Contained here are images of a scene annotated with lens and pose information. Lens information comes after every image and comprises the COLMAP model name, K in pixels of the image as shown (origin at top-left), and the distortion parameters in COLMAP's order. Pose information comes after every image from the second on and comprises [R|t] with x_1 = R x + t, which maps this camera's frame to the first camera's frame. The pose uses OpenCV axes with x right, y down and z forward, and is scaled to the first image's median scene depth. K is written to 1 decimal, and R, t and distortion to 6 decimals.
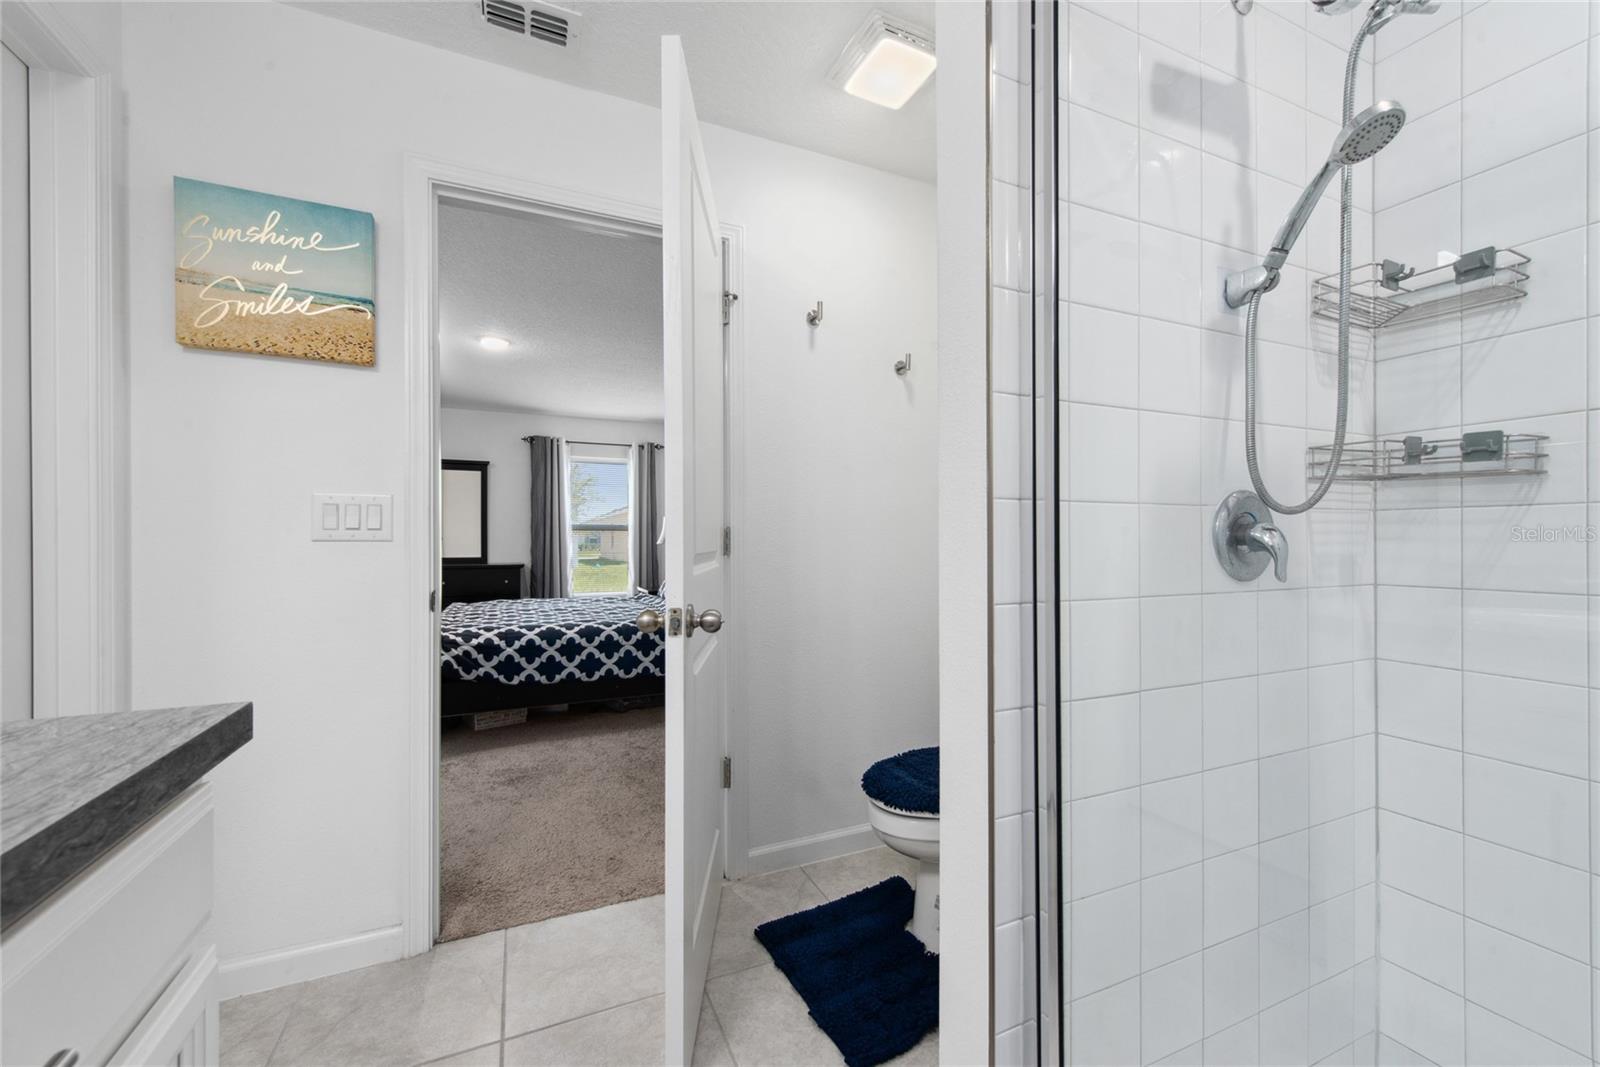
lens RADIAL K [[626.6, 0, 803.3], [0, 626.6, 540.0], [0, 0, 1]] dist [0.009356, 0.000025]
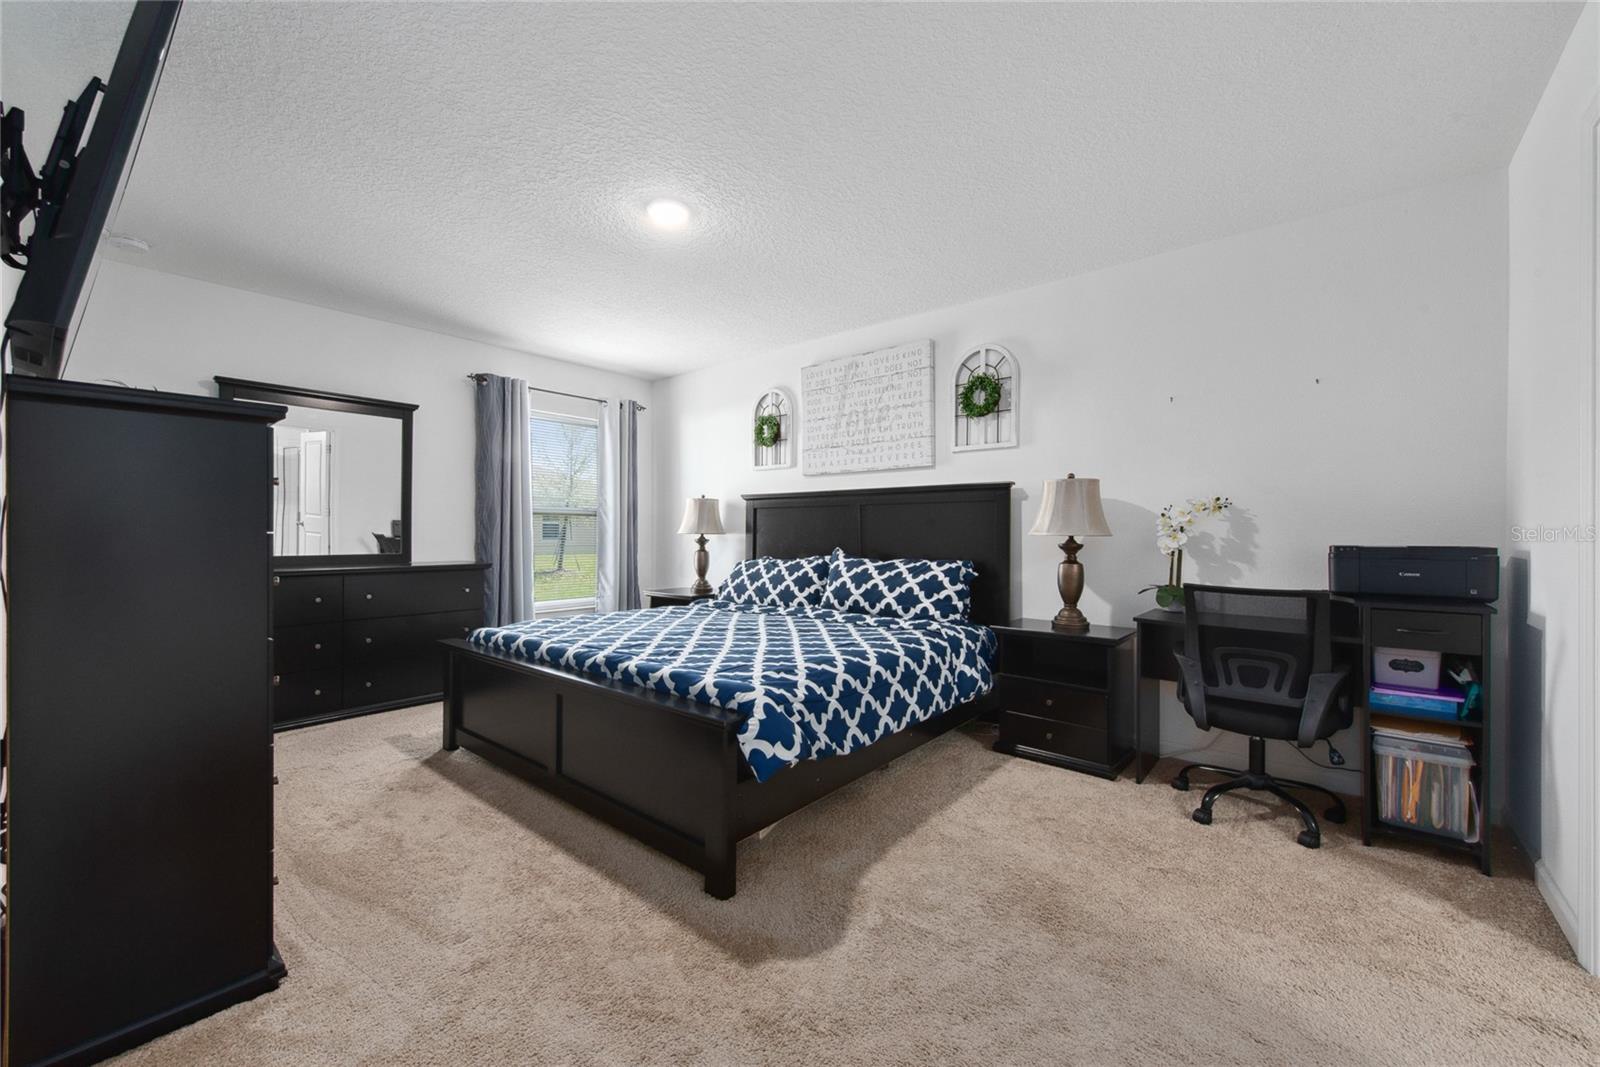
lens RADIAL K [[626.6, 0, 798.0], [0, 626.6, 531.2], [0, 0, 1]] dist [0.009356, 0.000025]
pose [[0.904740, 0.006141, 0.425921, -0.409888], [-0.005495, 0.999981, -0.002744, 0.004298], [-0.425930, 0.000142, 0.904756, 0.239222]]
